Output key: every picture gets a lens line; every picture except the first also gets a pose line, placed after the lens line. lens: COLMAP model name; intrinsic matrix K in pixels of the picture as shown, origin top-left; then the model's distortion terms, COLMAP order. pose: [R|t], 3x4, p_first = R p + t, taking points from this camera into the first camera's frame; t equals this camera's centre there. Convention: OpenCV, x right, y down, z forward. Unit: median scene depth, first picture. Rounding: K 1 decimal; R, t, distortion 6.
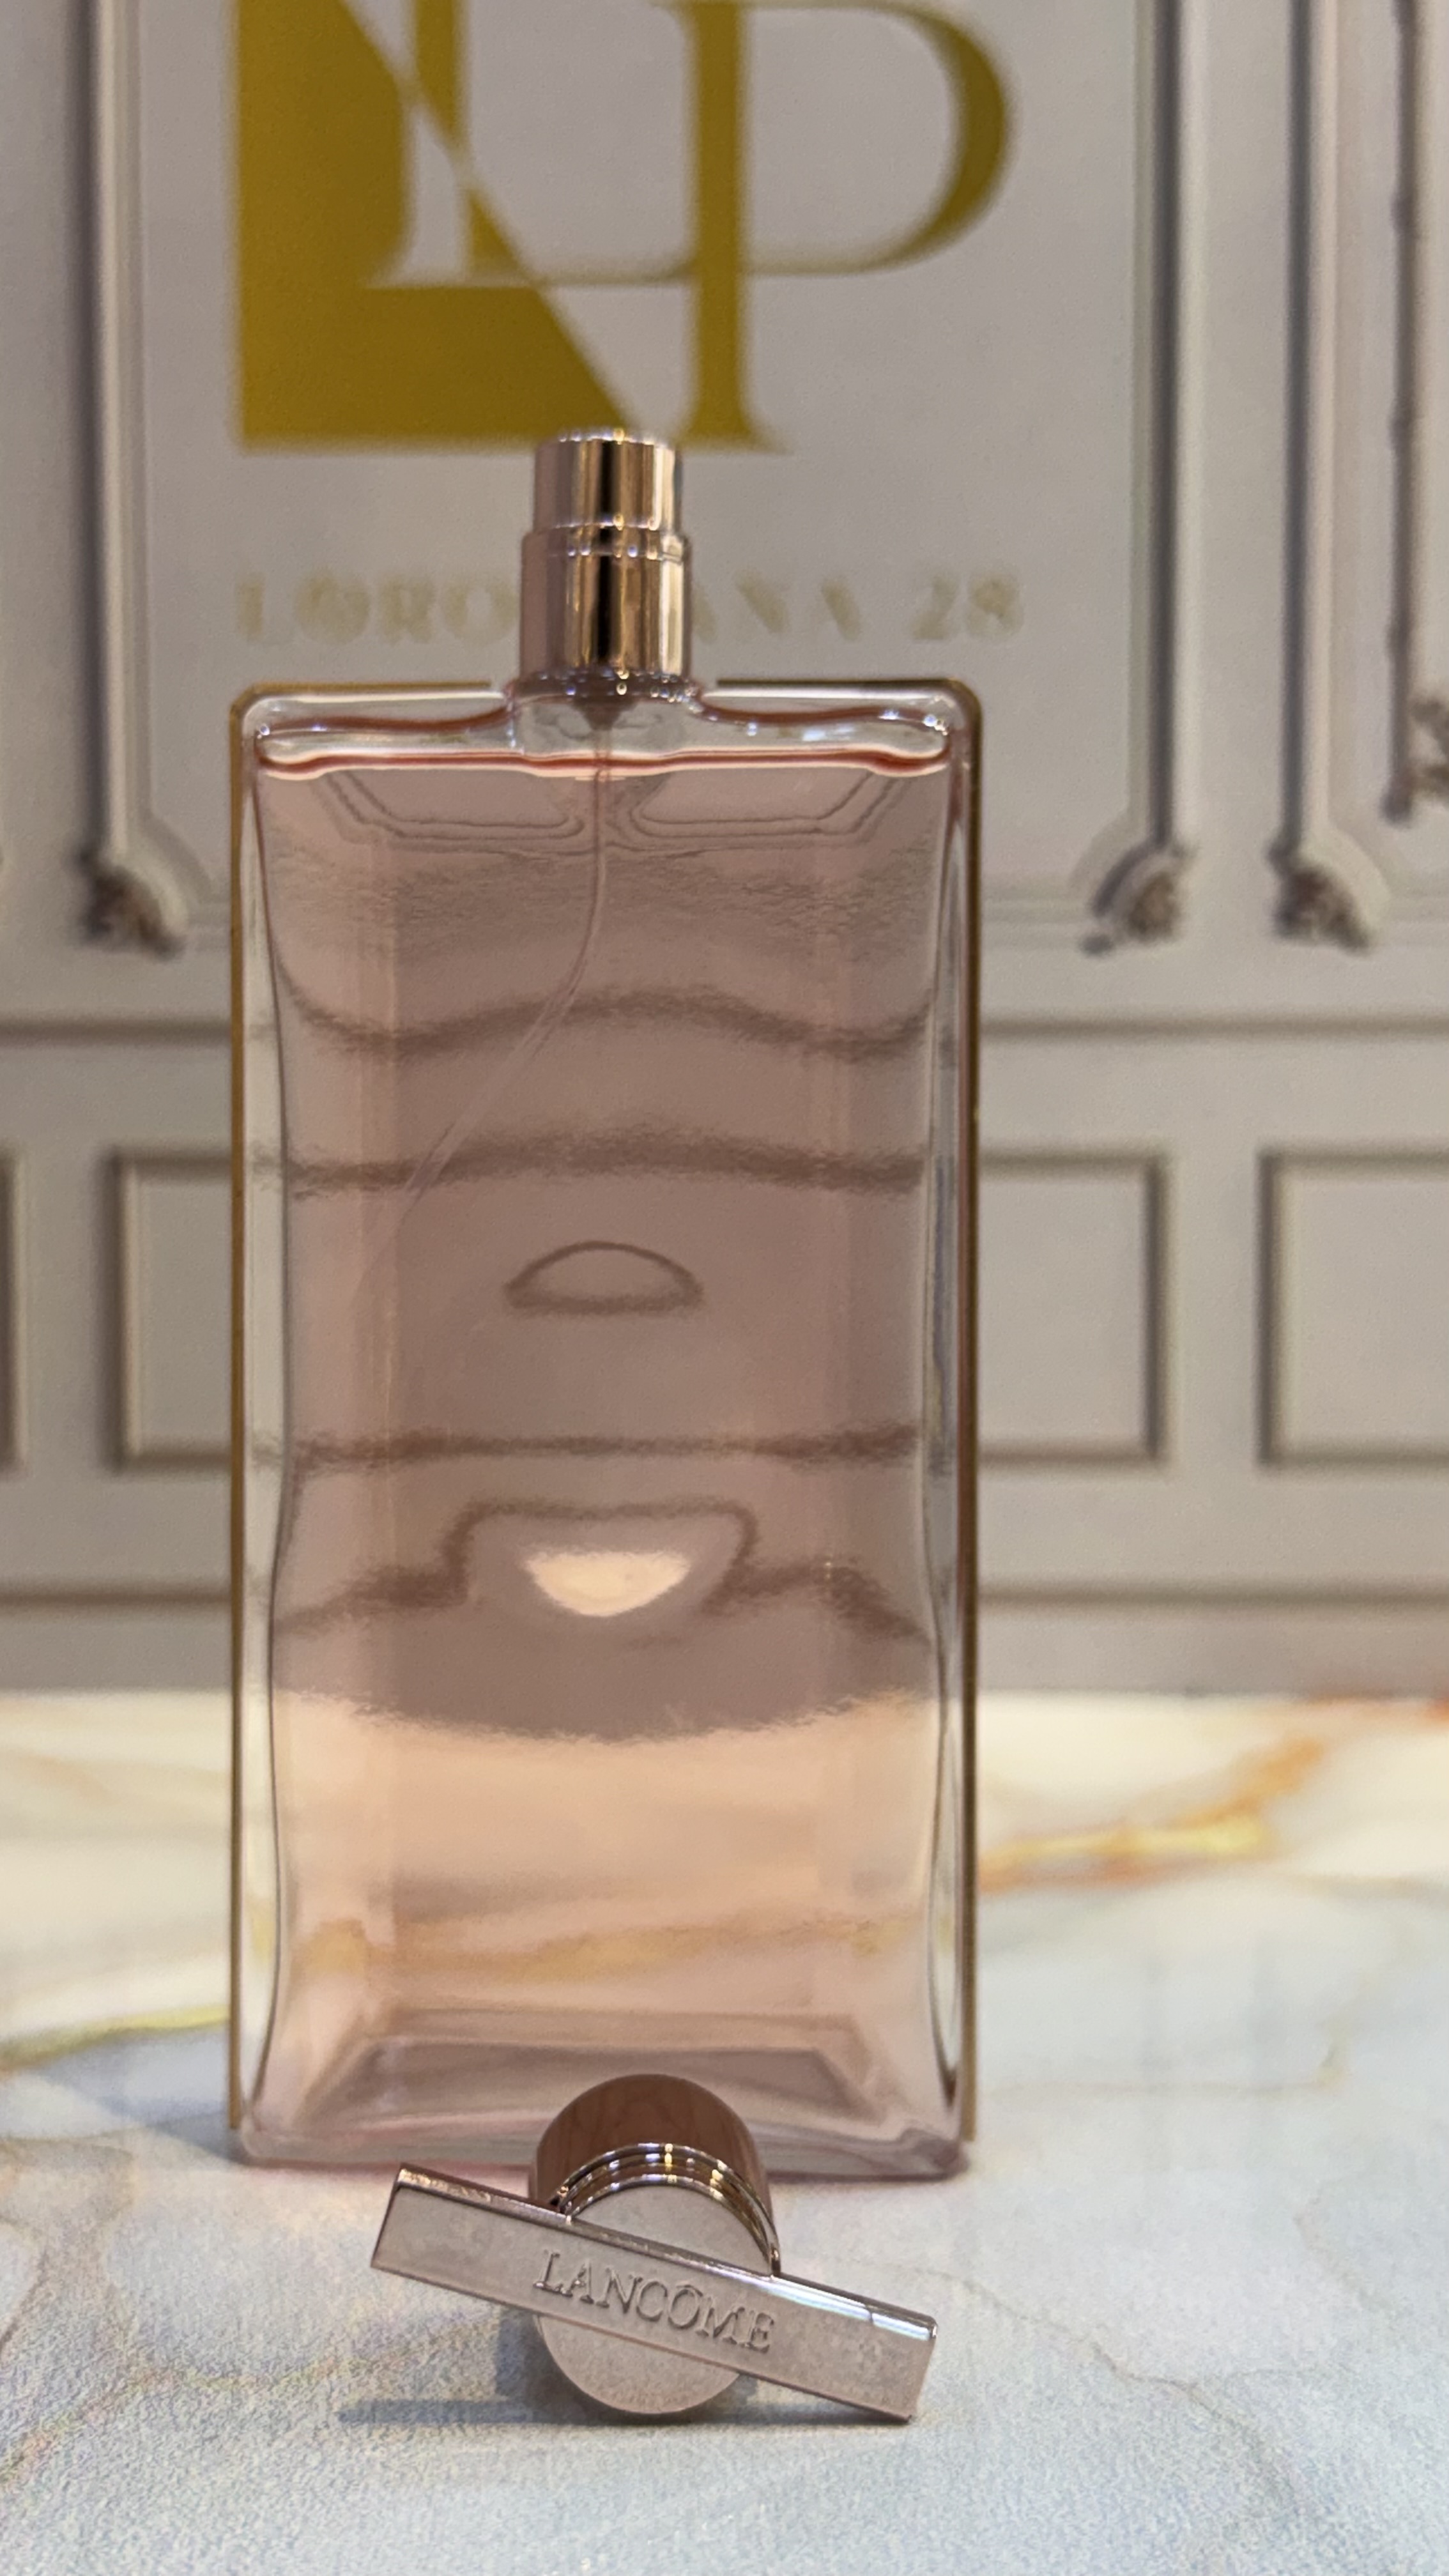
lens RADIAL K [[3368.9, 0, 722.9], [0, 3368.9, 1322.1], [0, 0, 1]] dist [0.064063, -0.000399]
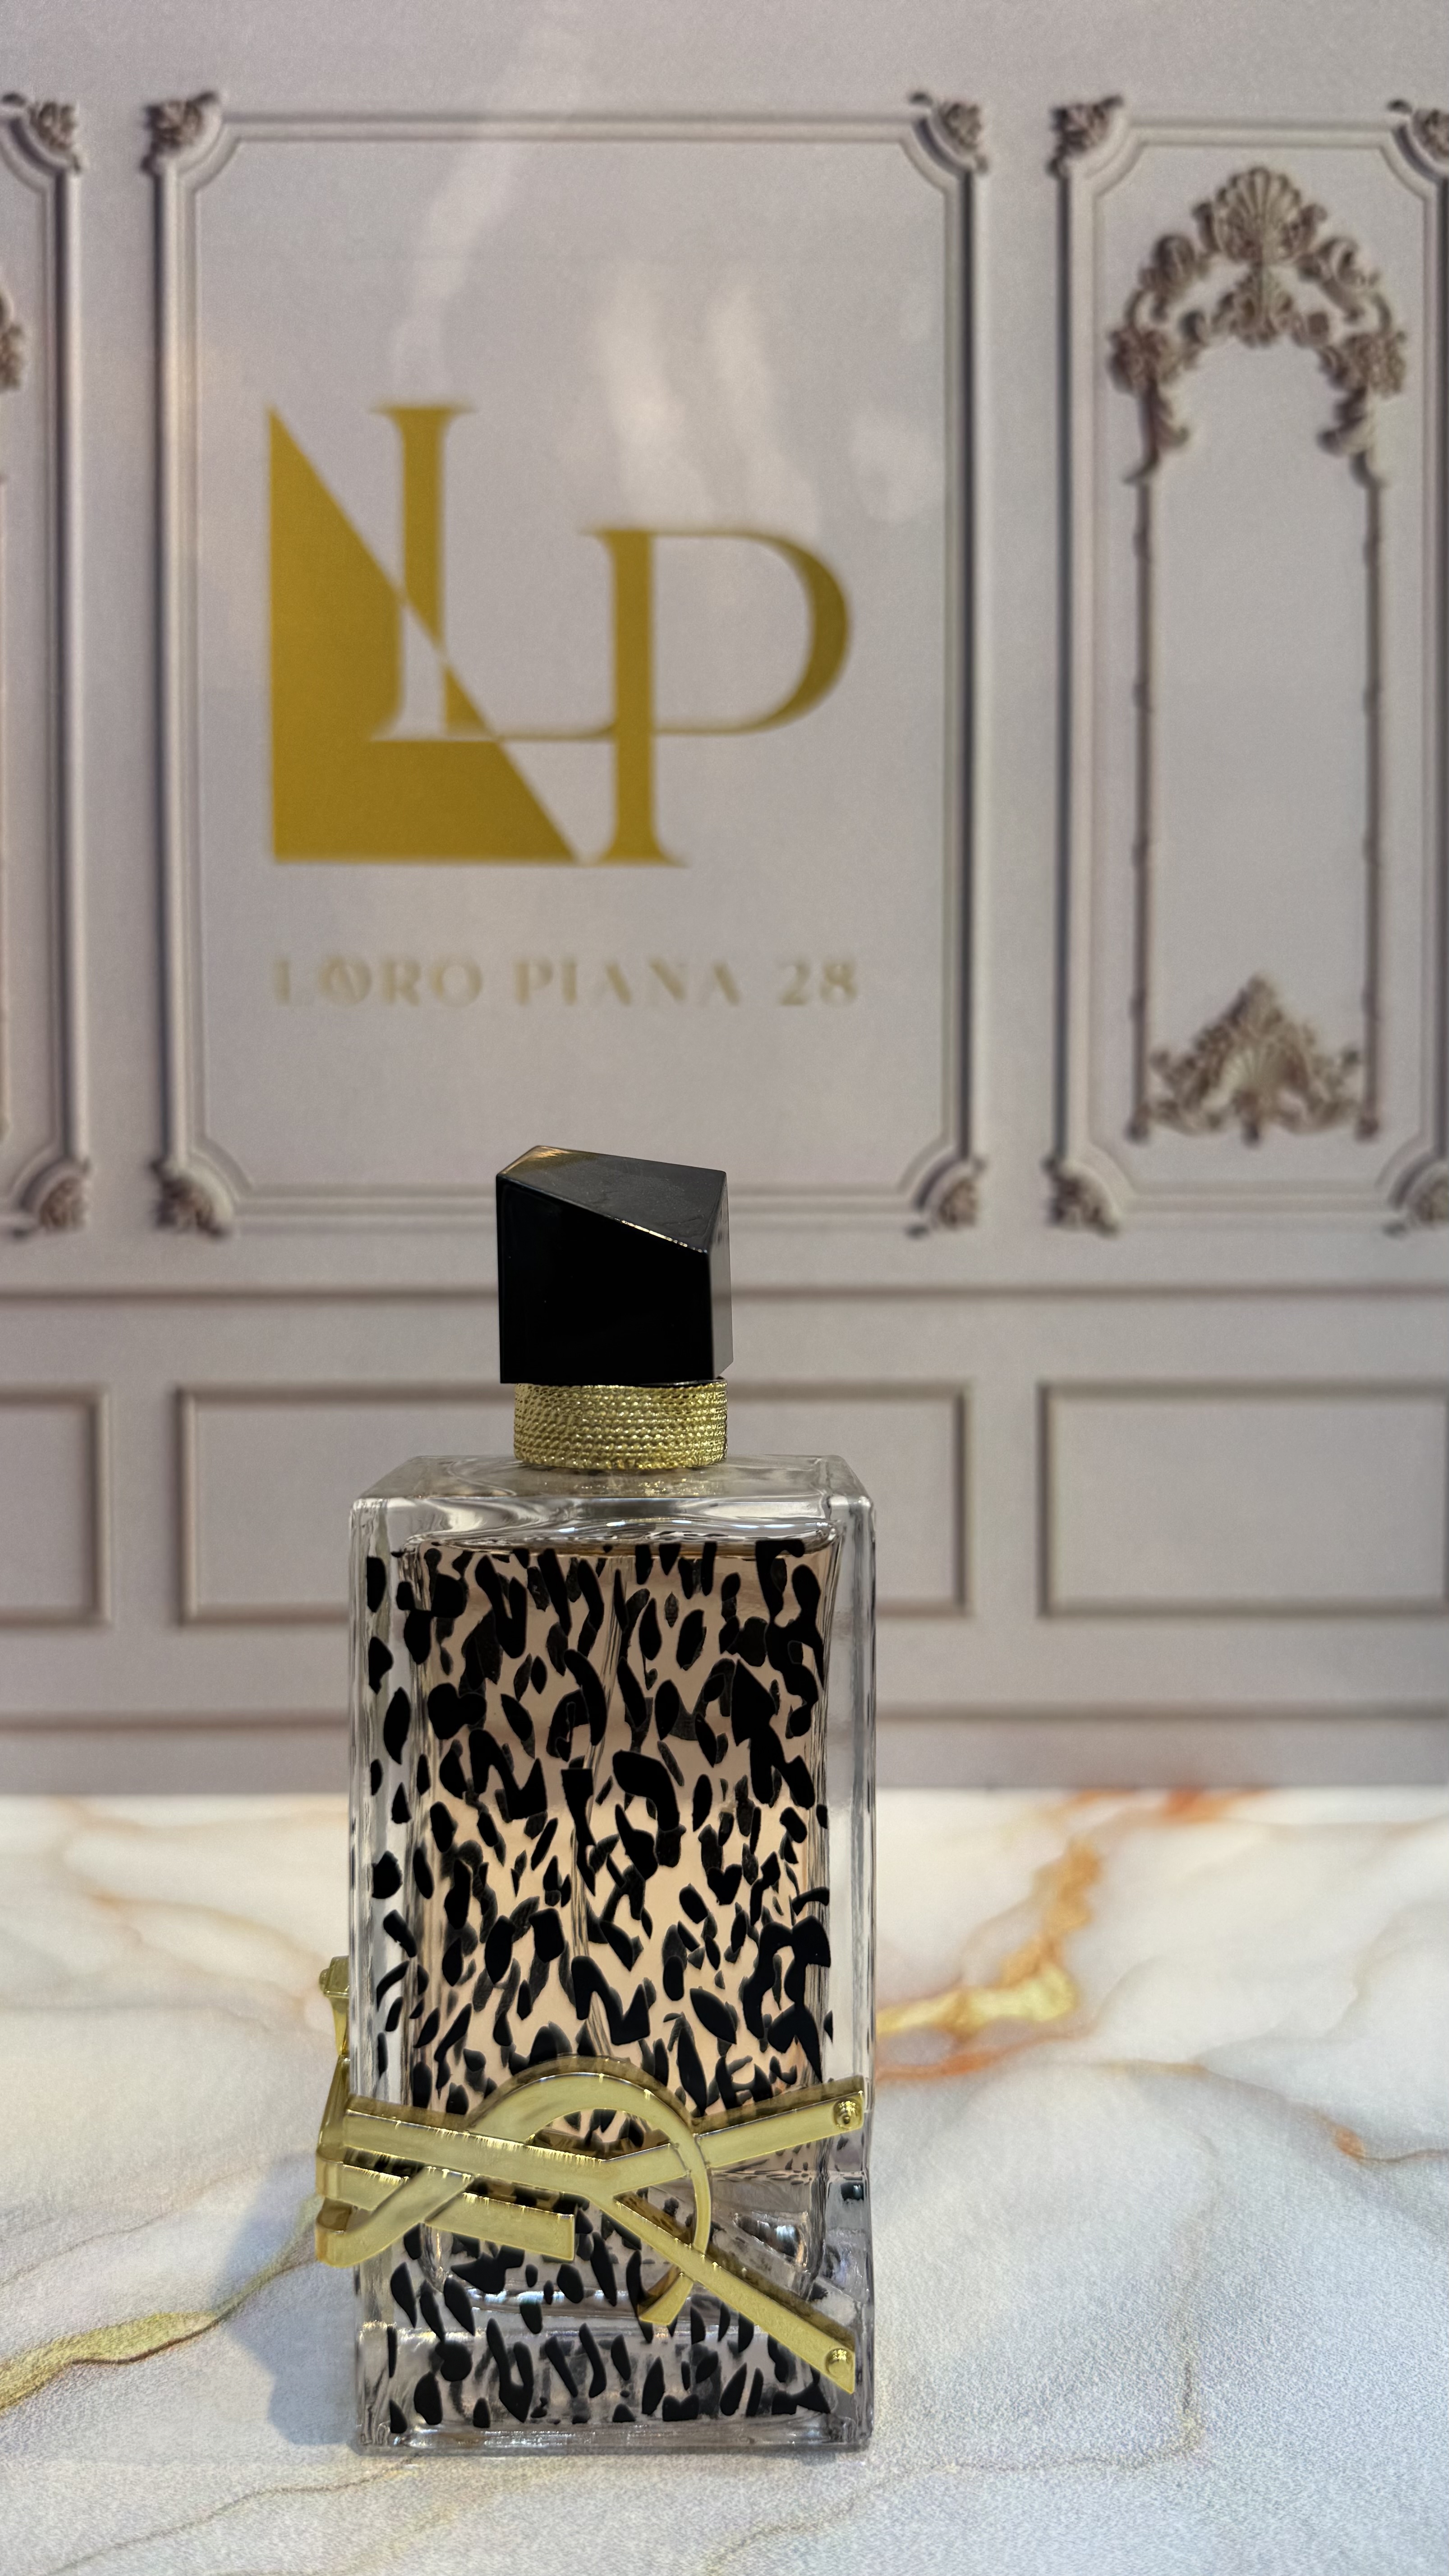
lens RADIAL K [[1907.5, 0, 731.1], [0, 1907.5, 1279.7], [0, 0, 1]] dist [0.072209, -0.180462]
pose [[0.999171, -0.002354, 0.040634, 0.006132], [0.003031, 0.999858, -0.016595, -0.081384], [-0.040589, 0.016704, 0.999036, 0.245035]]
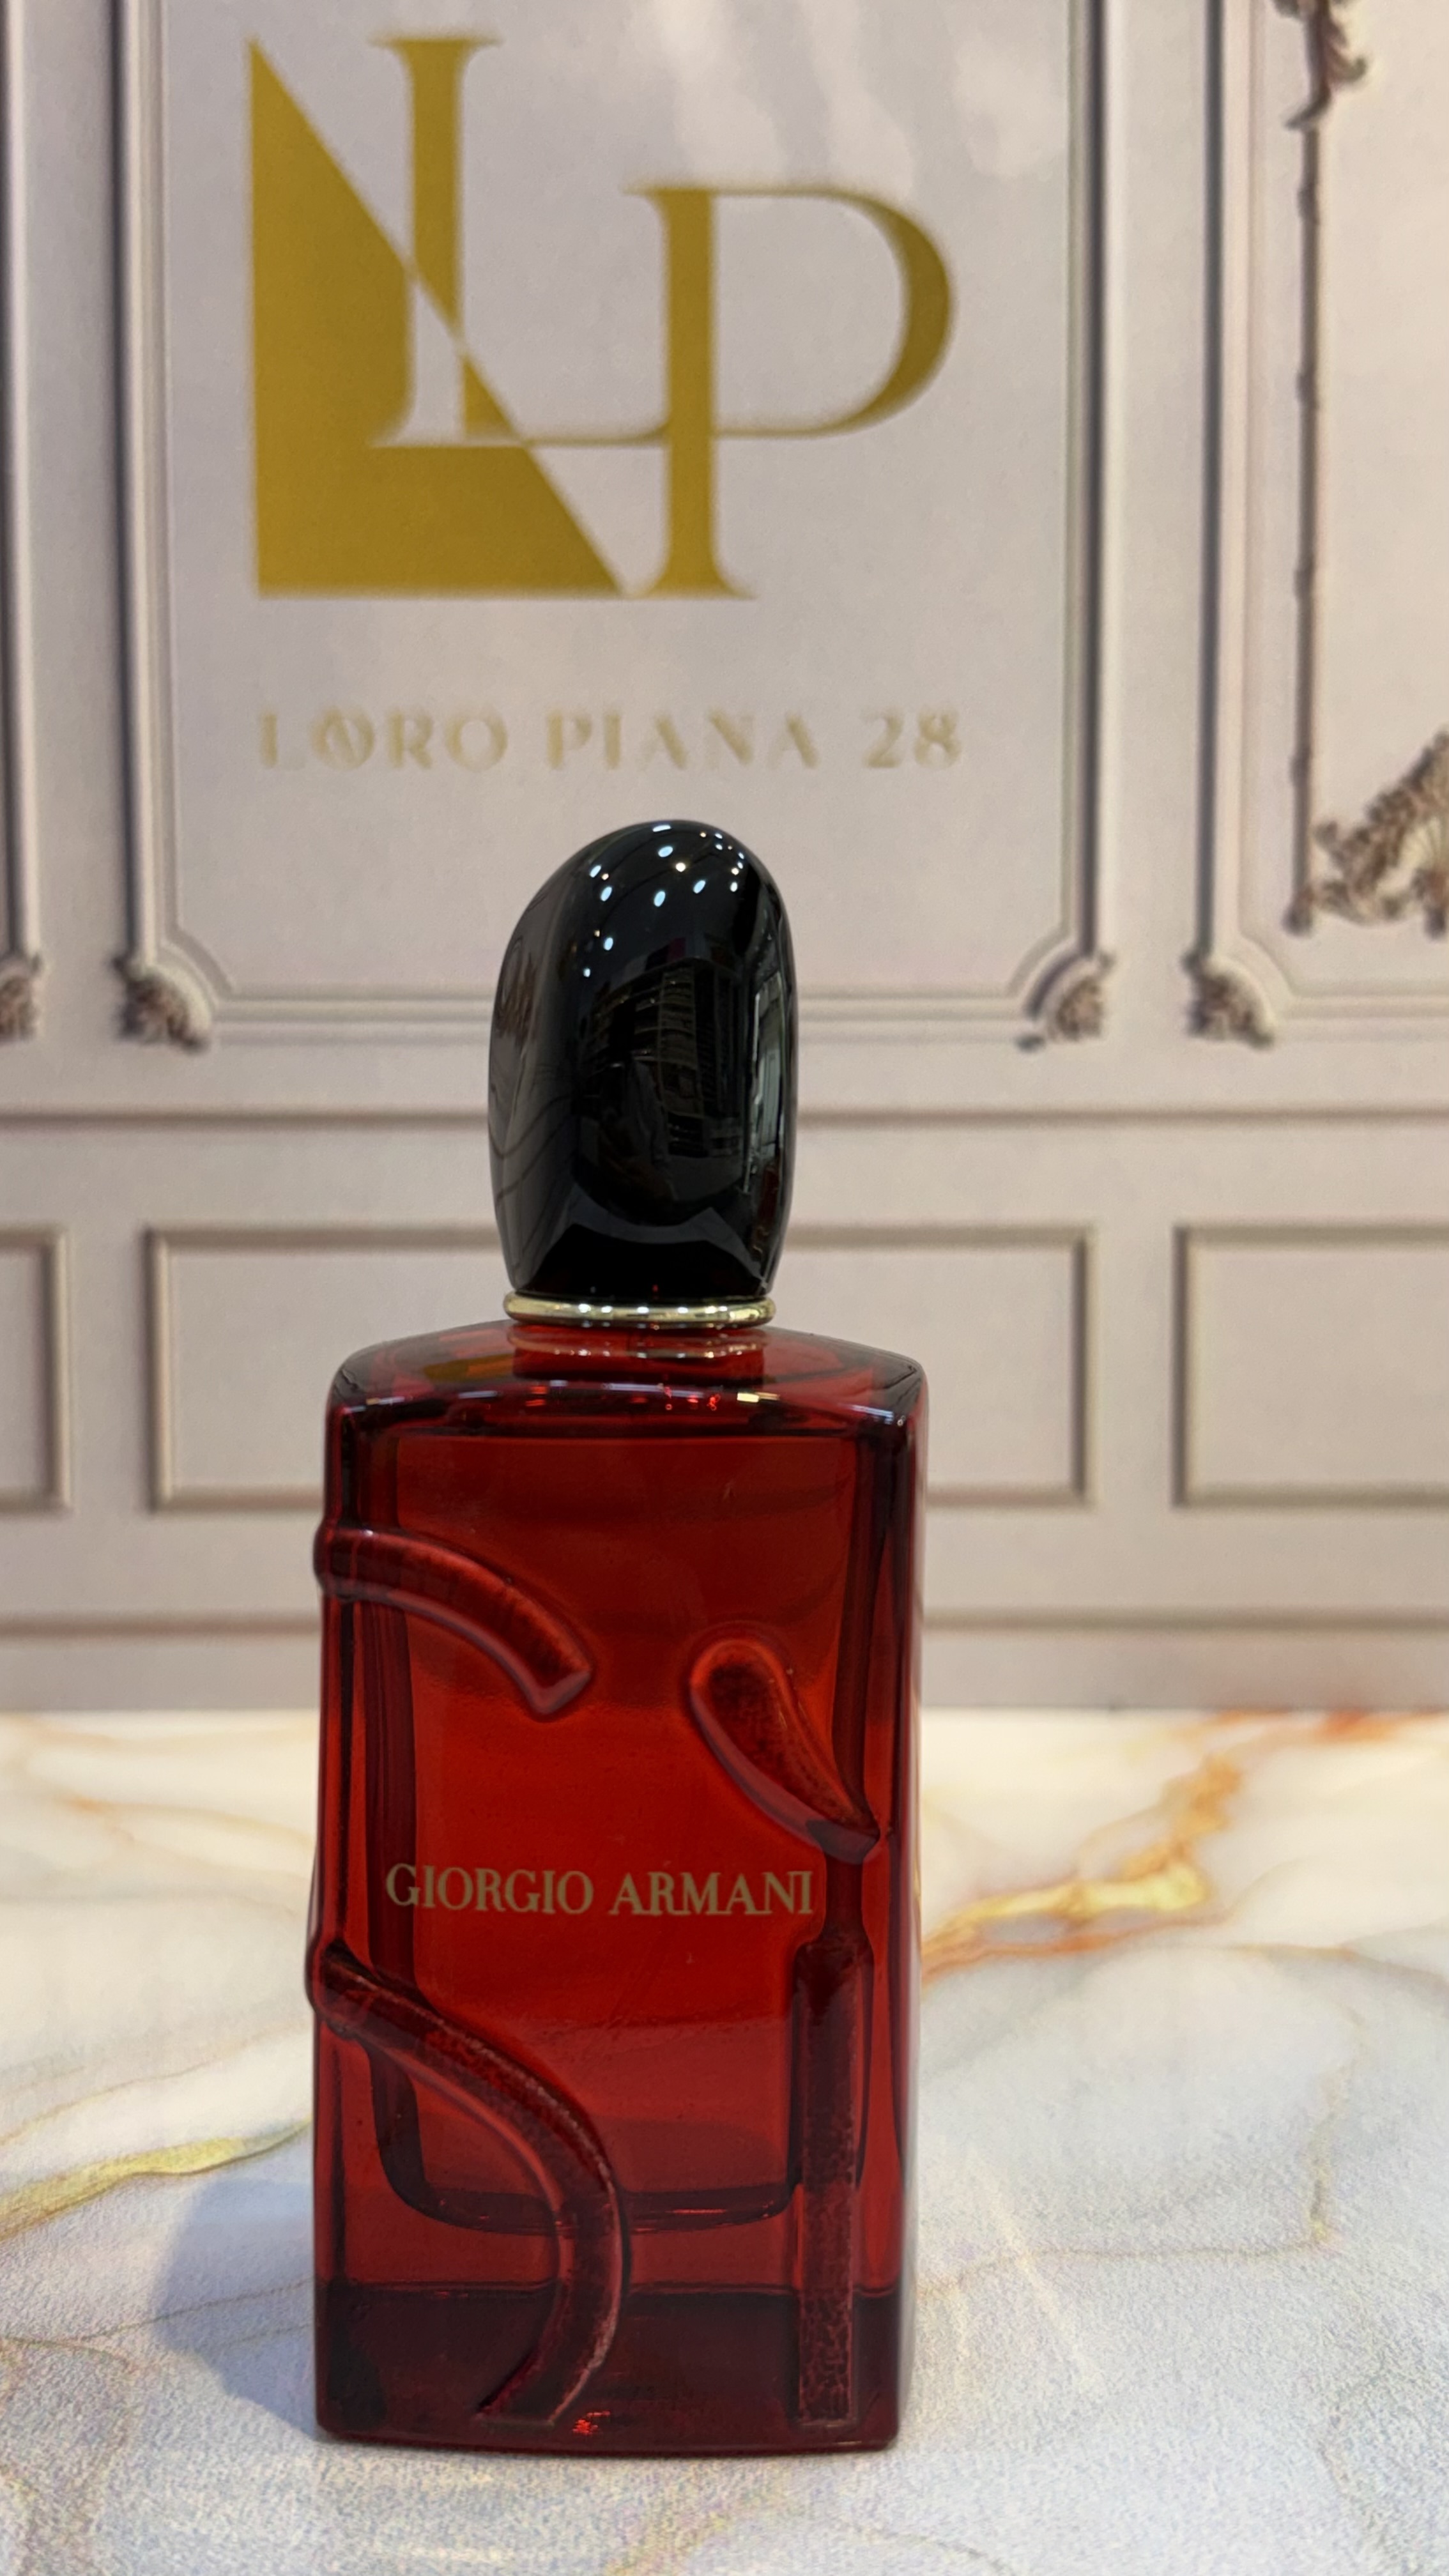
lens RADIAL K [[2601.3, 0, 719.6], [0, 2601.3, 1296.6], [0, 0, 1]] dist [0.195098, -0.542180]
pose [[0.999770, -0.002241, 0.021312, -0.010626], [0.001842, 0.999823, 0.018706, -0.044781], [-0.021350, -0.018662, 0.999598, 0.132568]]
